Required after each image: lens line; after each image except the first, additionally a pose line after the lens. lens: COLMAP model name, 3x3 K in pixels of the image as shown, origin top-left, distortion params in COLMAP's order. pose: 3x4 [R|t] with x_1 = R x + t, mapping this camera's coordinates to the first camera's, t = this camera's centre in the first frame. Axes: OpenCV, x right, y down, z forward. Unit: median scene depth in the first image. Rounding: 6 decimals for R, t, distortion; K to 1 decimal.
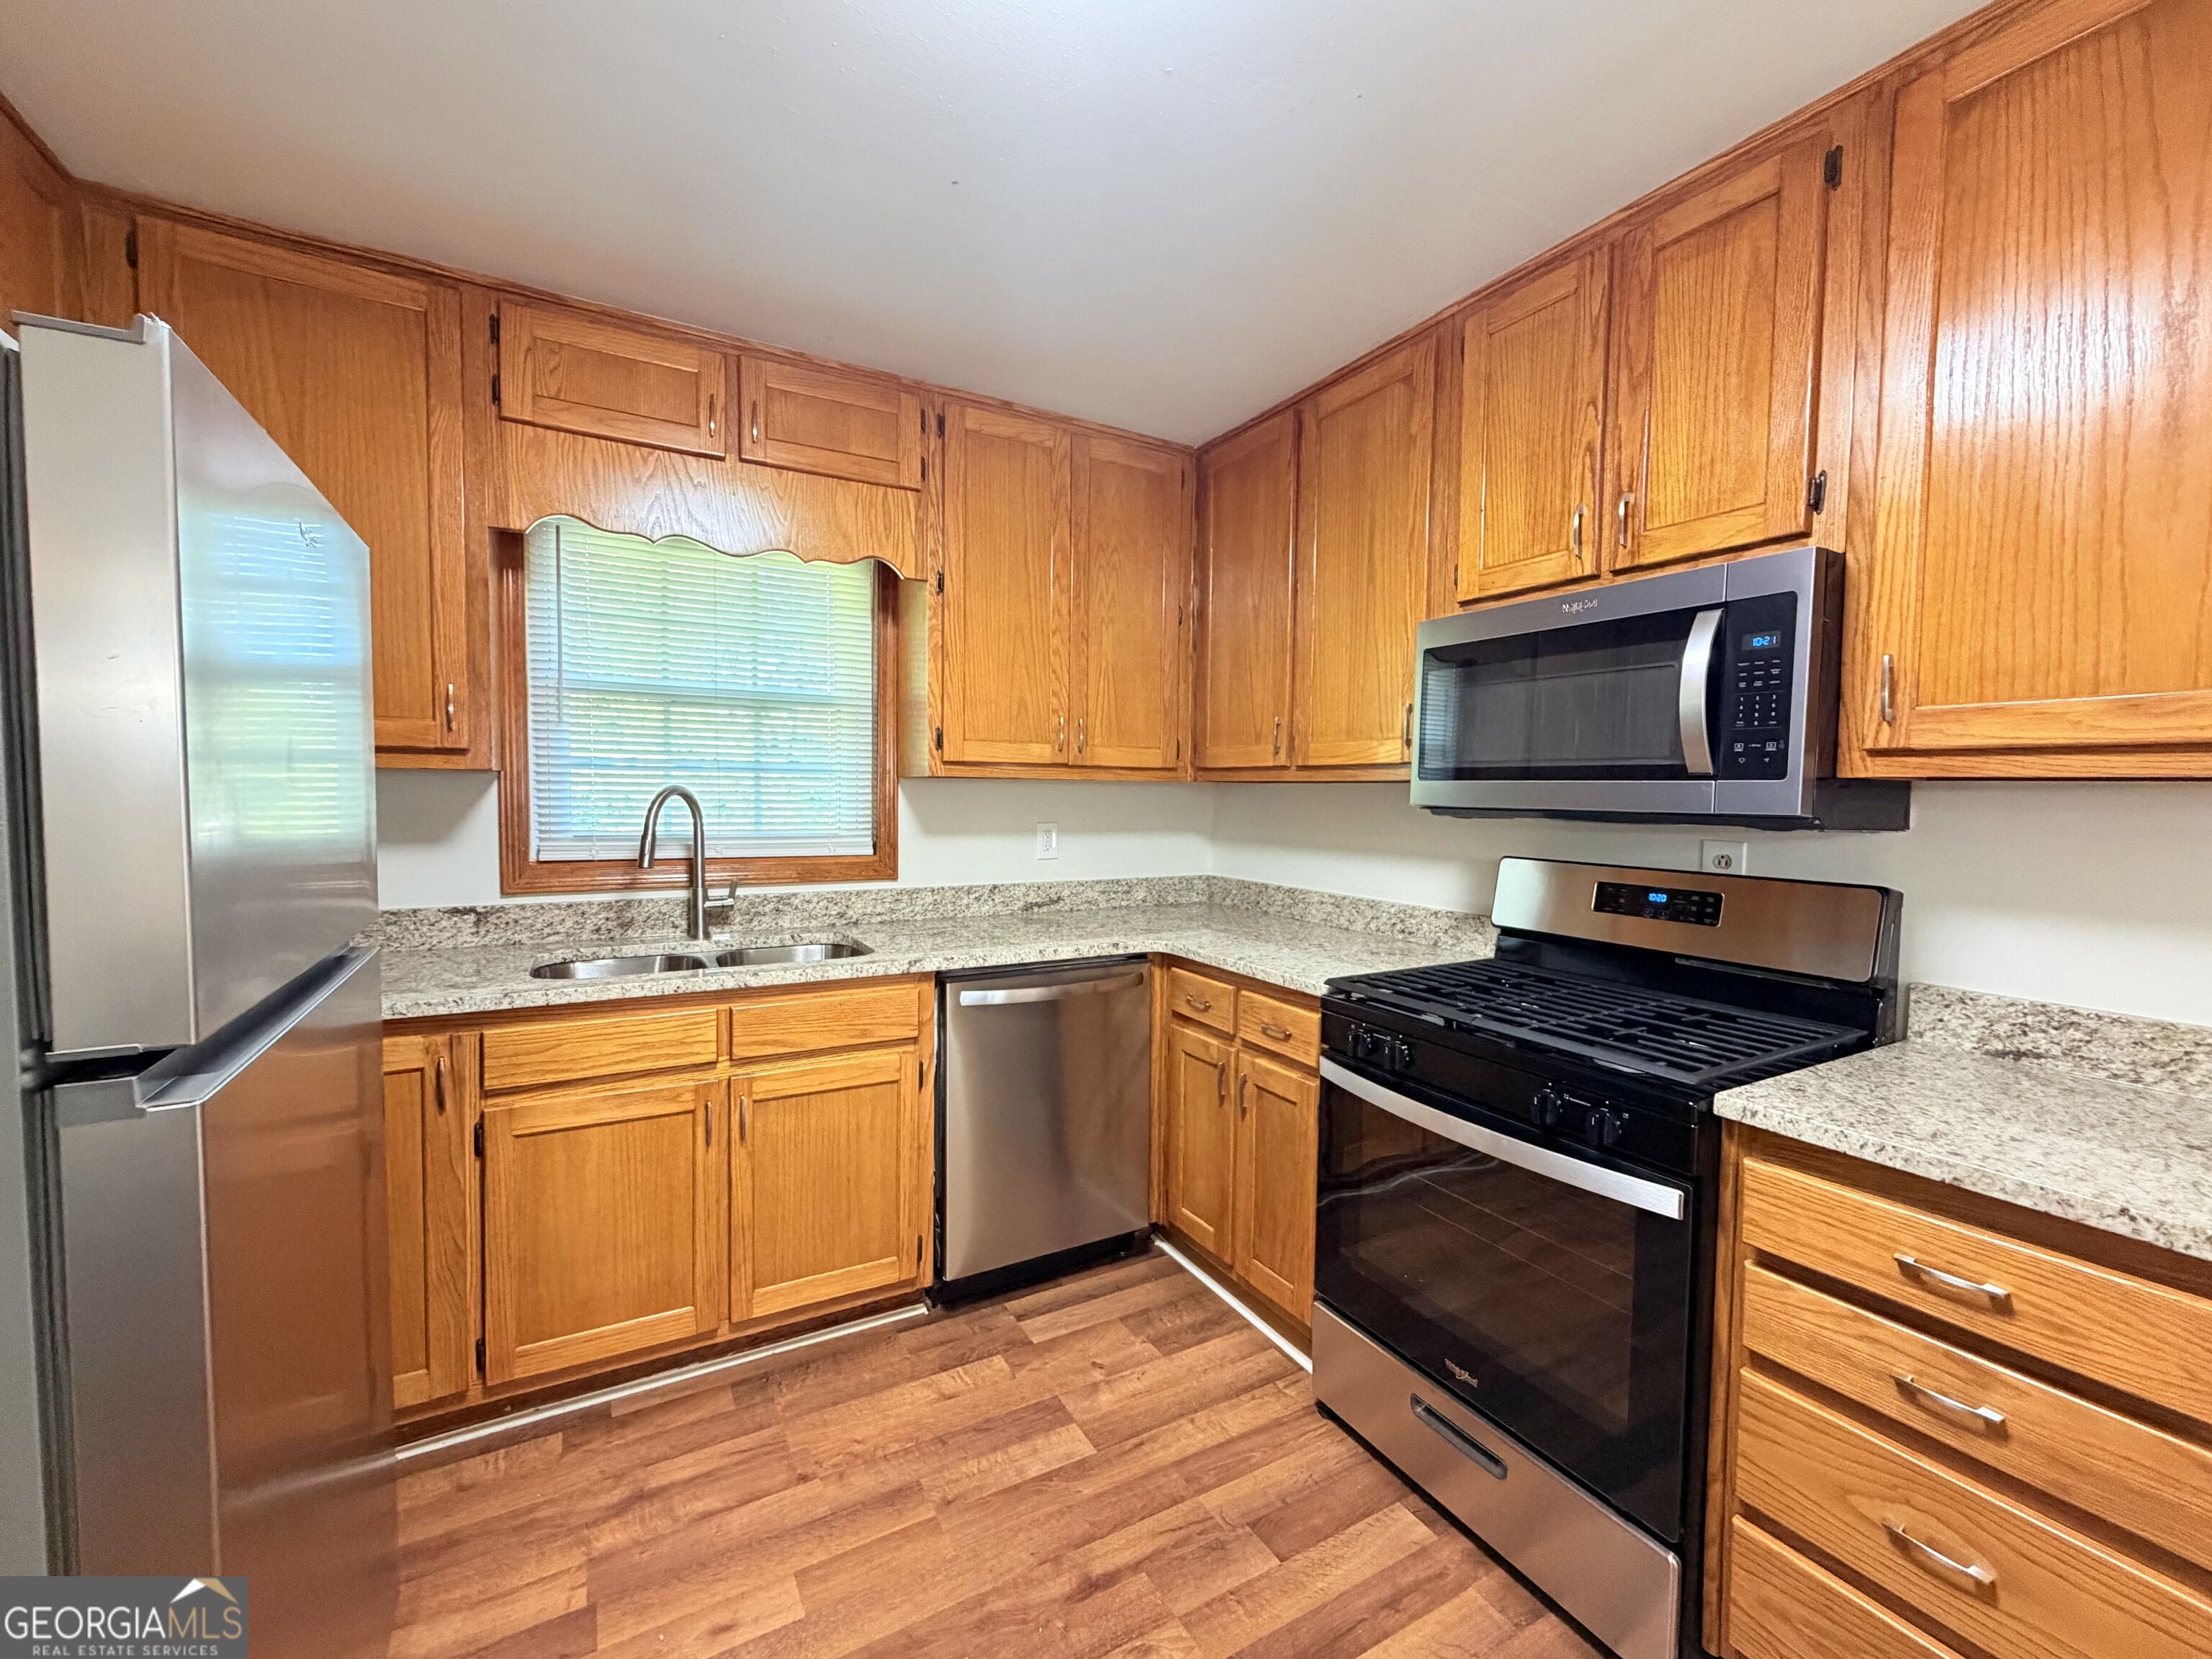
lens RADIAL K [[894.2, 0, 1104.5], [0, 894.2, 825.8], [0, 0, 1]] dist [-0.002230, -0.000092]
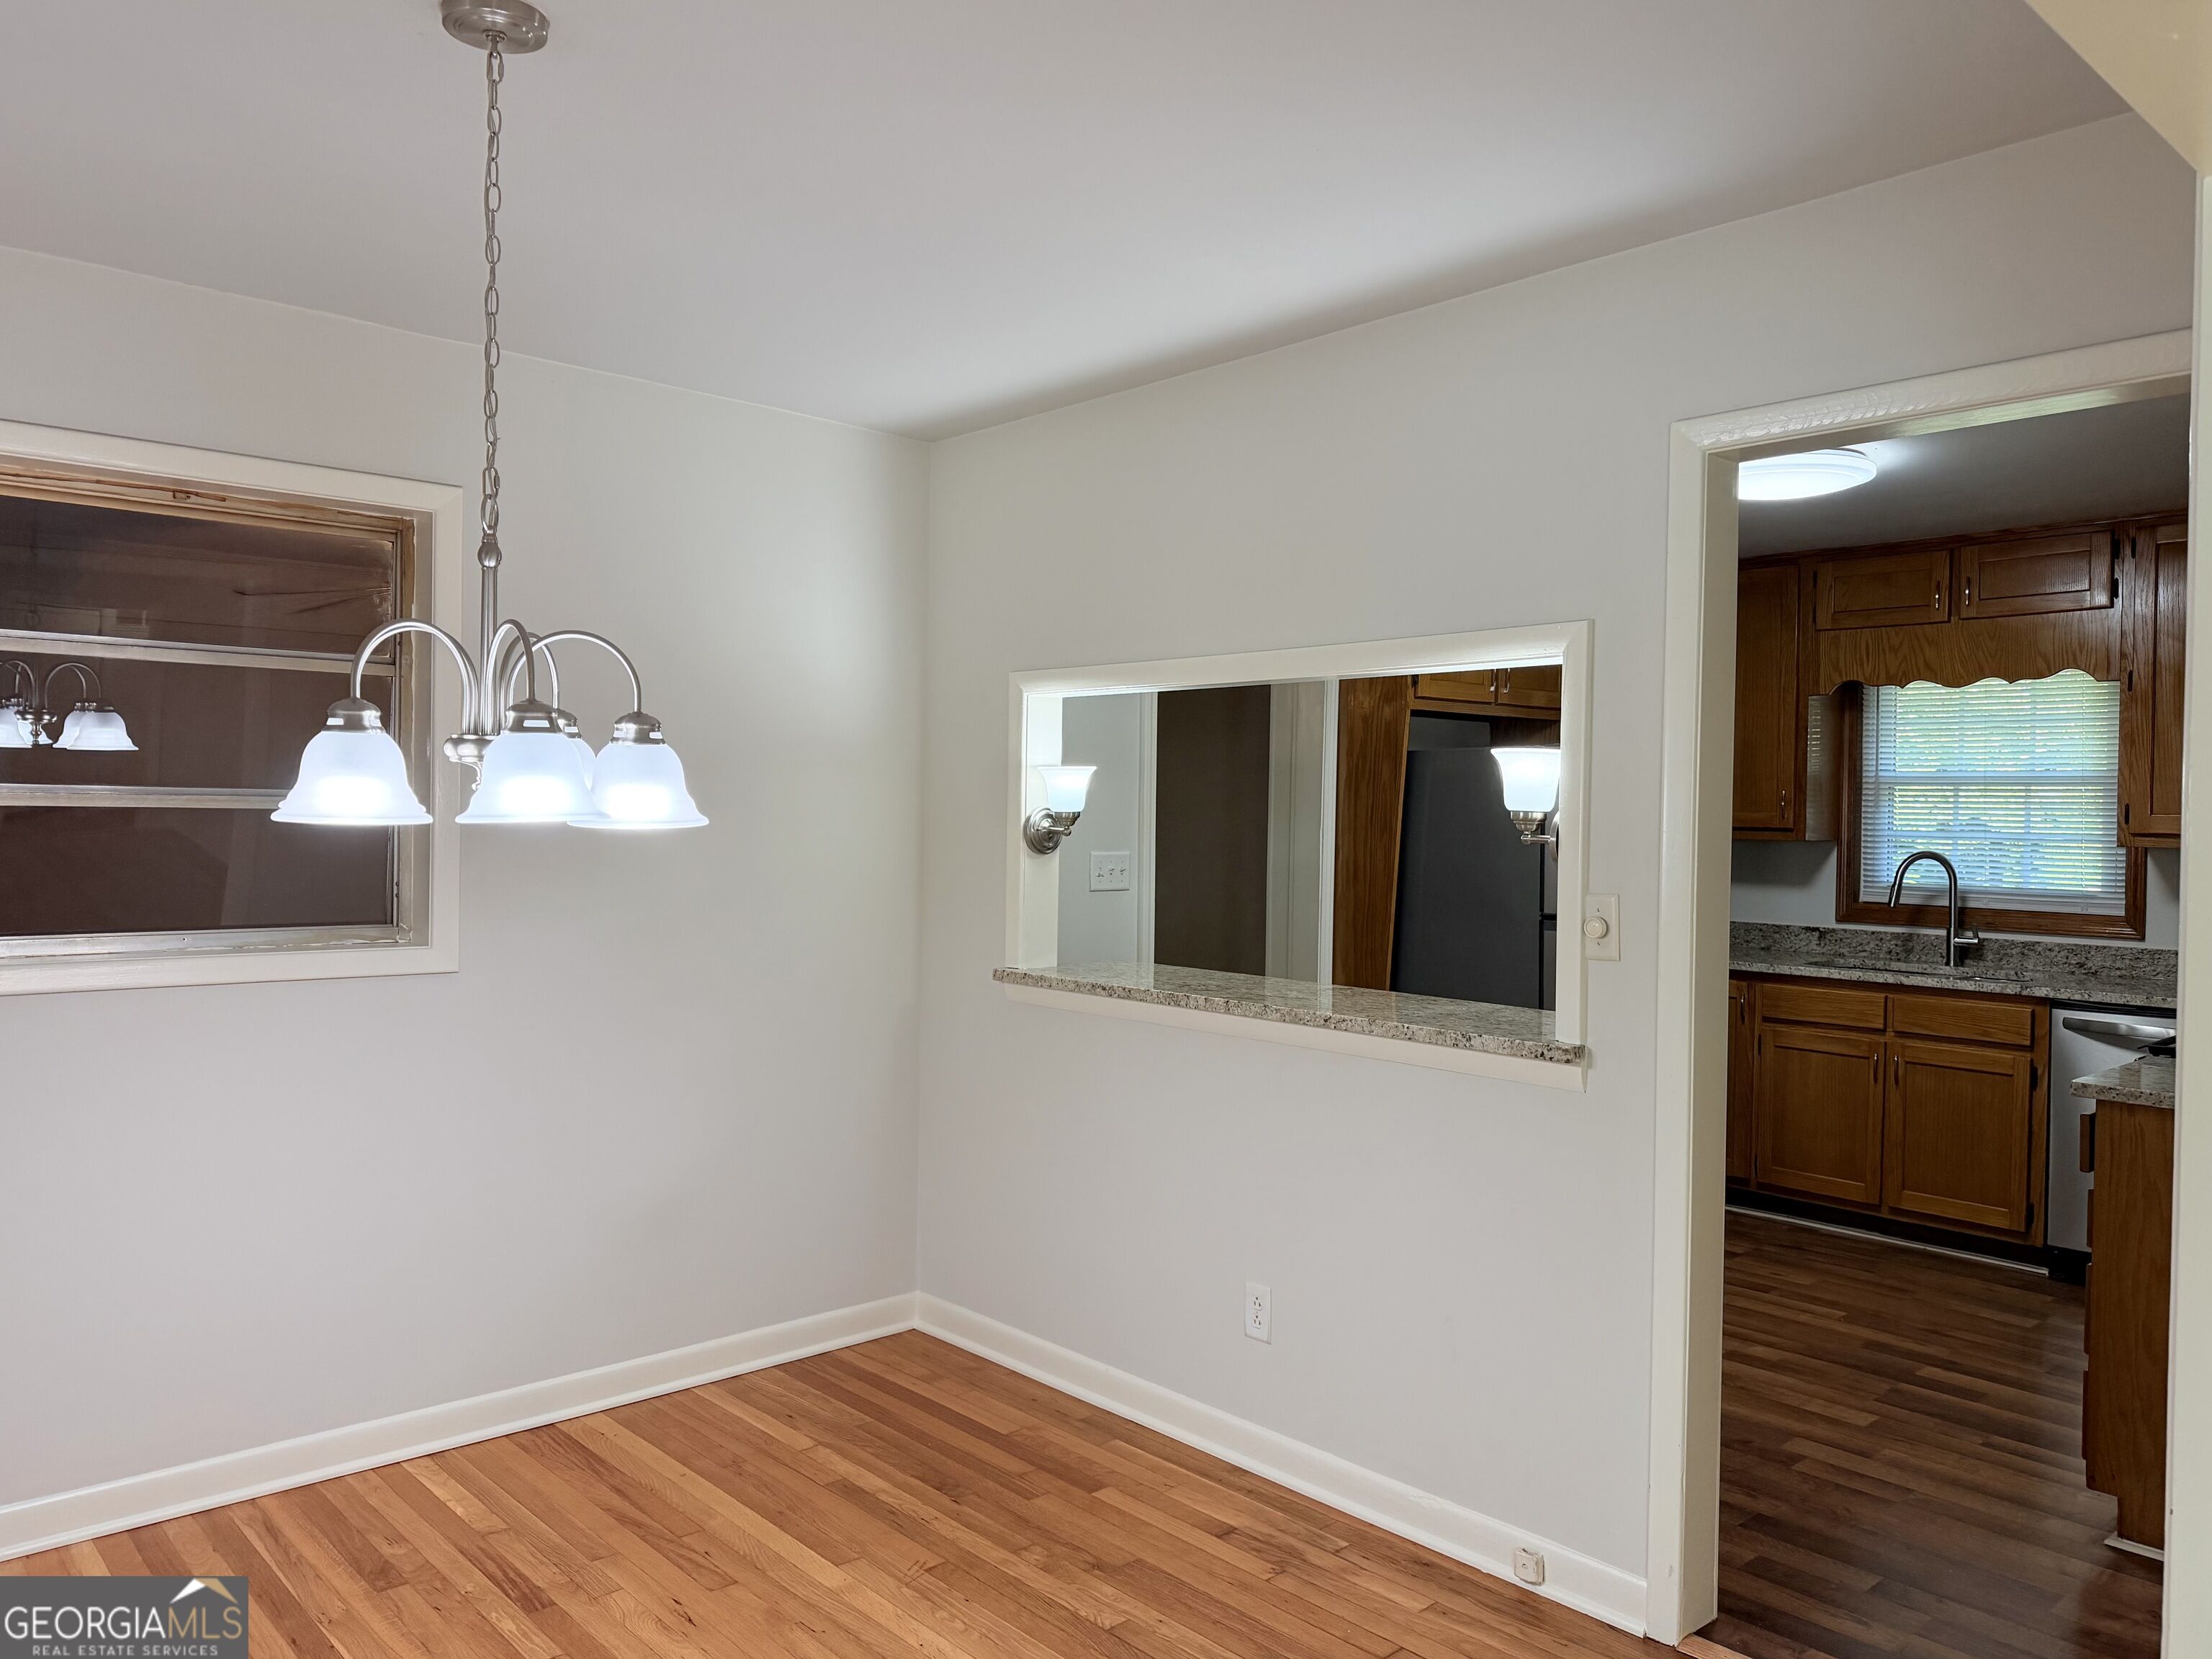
lens RADIAL K [[1576.4, 0, 1106.7], [0, 1576.4, 825.9], [0, 0, 1]] dist [-0.003085, -0.001702]
pose [[0.218251, -0.000403, -0.975893, 1.722179], [-0.050778, 0.998641, -0.011768, 0.009693], [0.974571, 0.052122, 0.217934, -0.825976]]
